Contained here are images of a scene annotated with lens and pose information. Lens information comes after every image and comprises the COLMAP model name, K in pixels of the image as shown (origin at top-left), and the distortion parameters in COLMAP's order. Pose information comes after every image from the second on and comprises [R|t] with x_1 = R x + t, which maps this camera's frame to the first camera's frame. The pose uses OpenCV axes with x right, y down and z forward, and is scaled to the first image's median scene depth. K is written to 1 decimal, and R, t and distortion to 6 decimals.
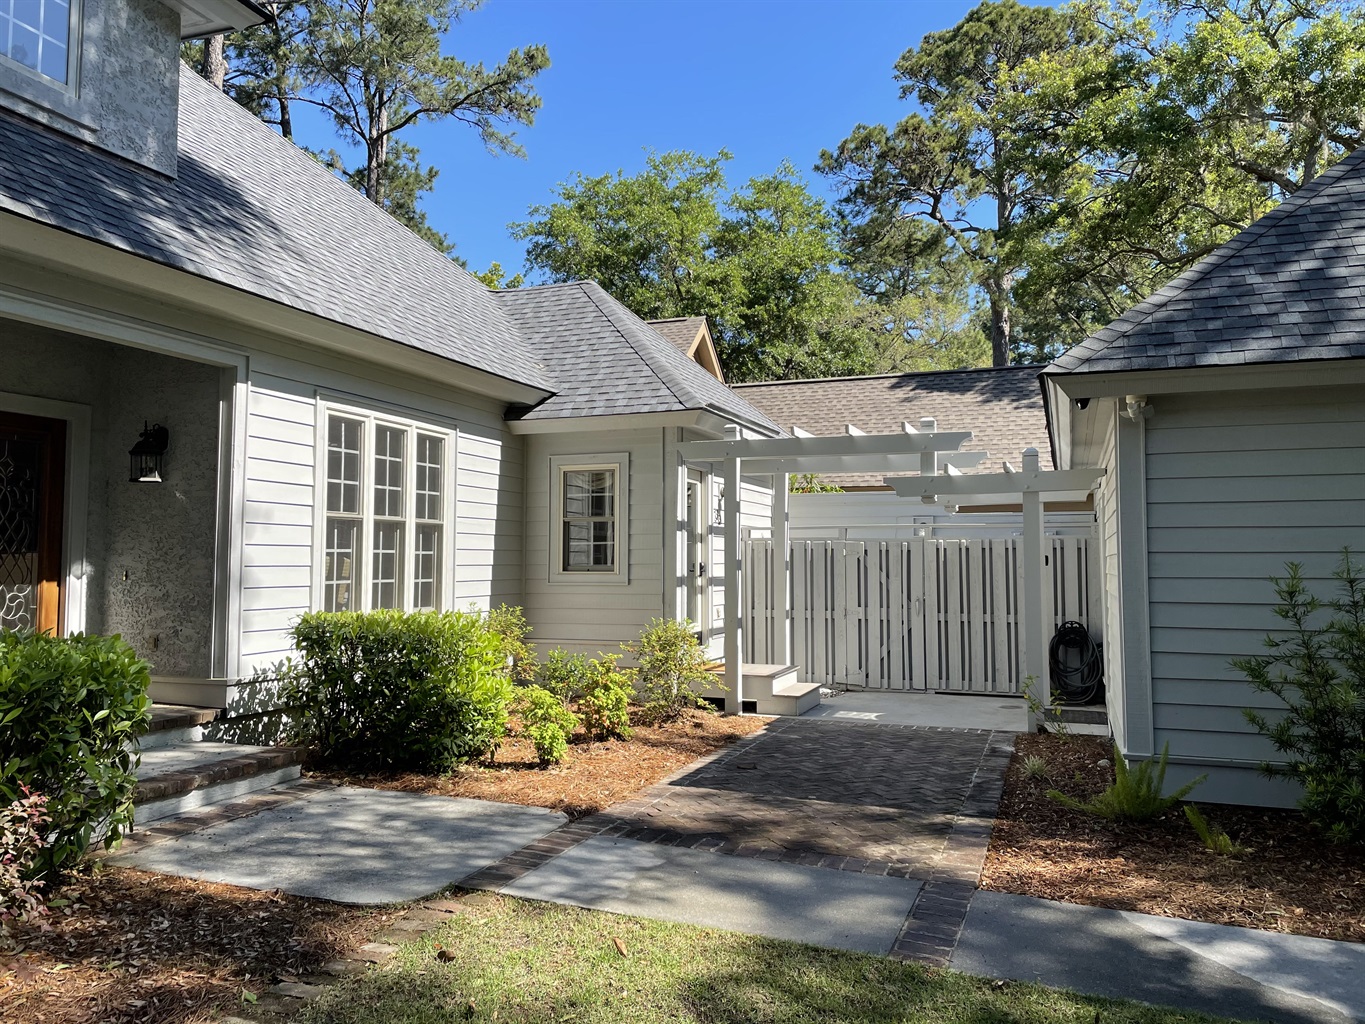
lens RADIAL K [[1021.9, 0, 694.0], [0, 1021.9, 506.0], [0, 0, 1]] dist [0.034678, -0.025475]
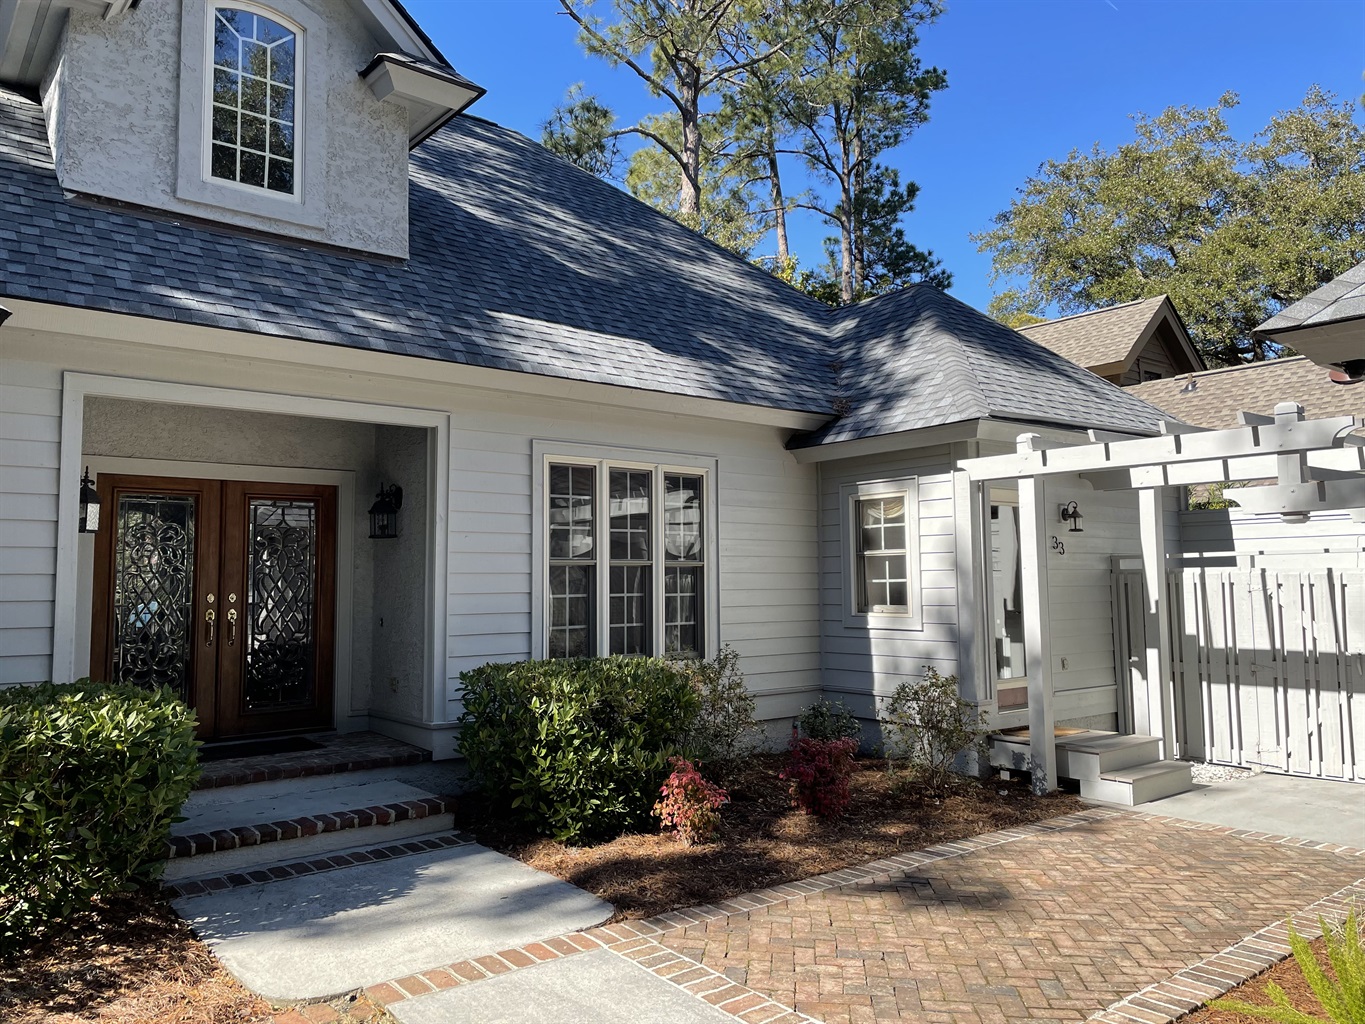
lens RADIAL K [[1021.9, 0, 678.6], [0, 1021.9, 512.8], [0, 0, 1]] dist [0.034678, -0.025475]
pose [[0.852563, -0.045569, -0.520633, 0.270397], [0.039061, 0.998961, -0.023472, -0.010835], [0.521162, -0.000325, 0.853458, 0.204468]]
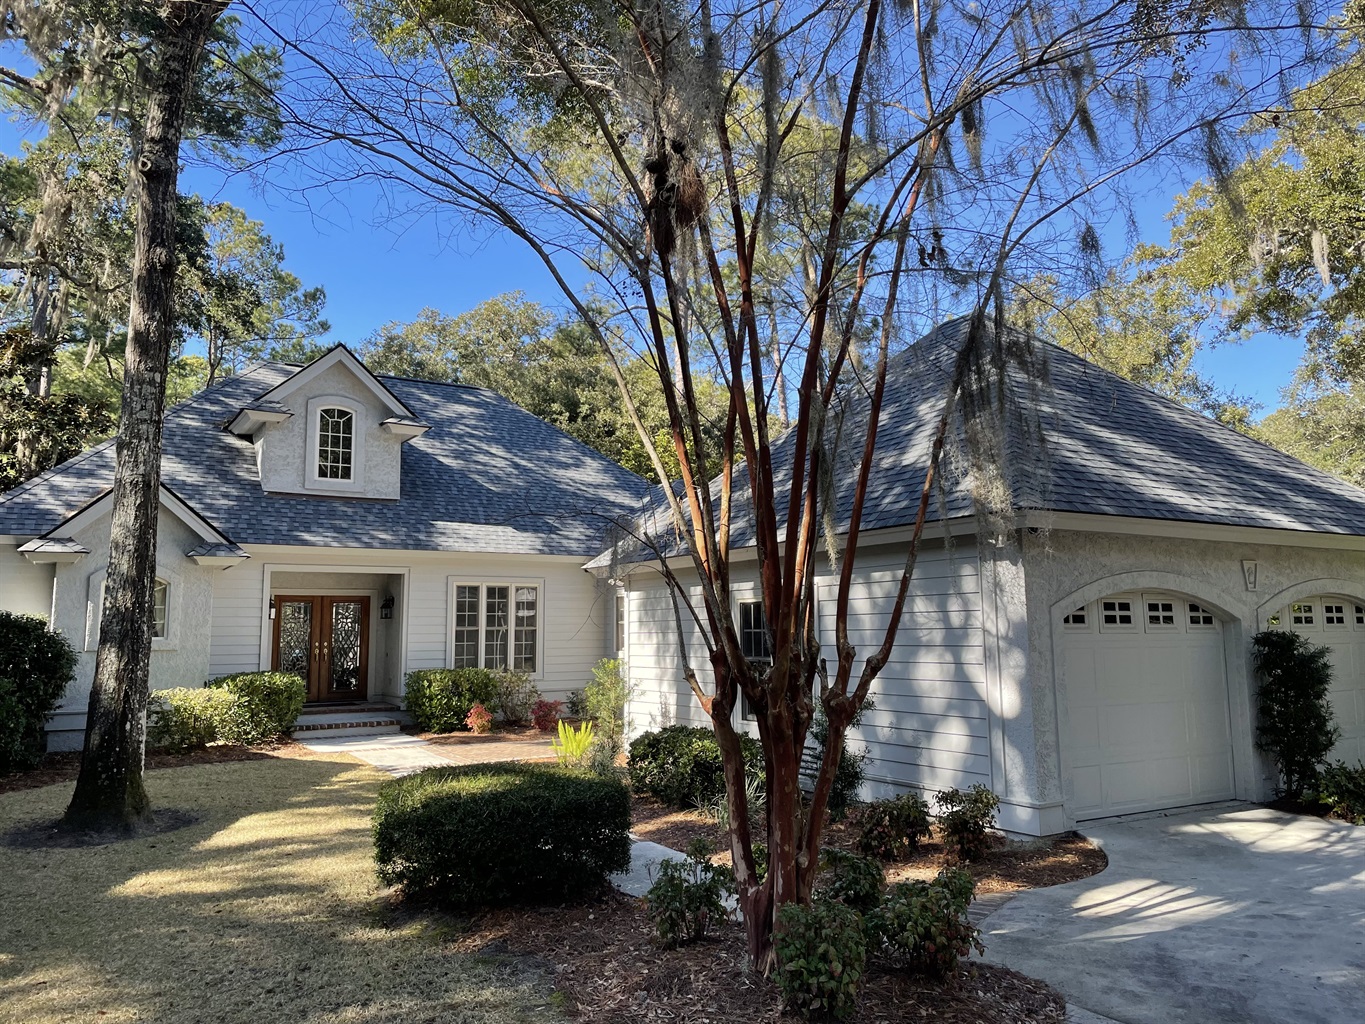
lens RADIAL K [[1021.9, 0, 683.4], [0, 1021.9, 513.8], [0, 0, 1]] dist [0.034678, -0.025475]
pose [[0.778006, -0.085972, -0.622347, 1.472768], [0.046693, 0.995766, -0.079184, -0.041685], [0.626519, 0.032546, 0.778726, -0.482623]]
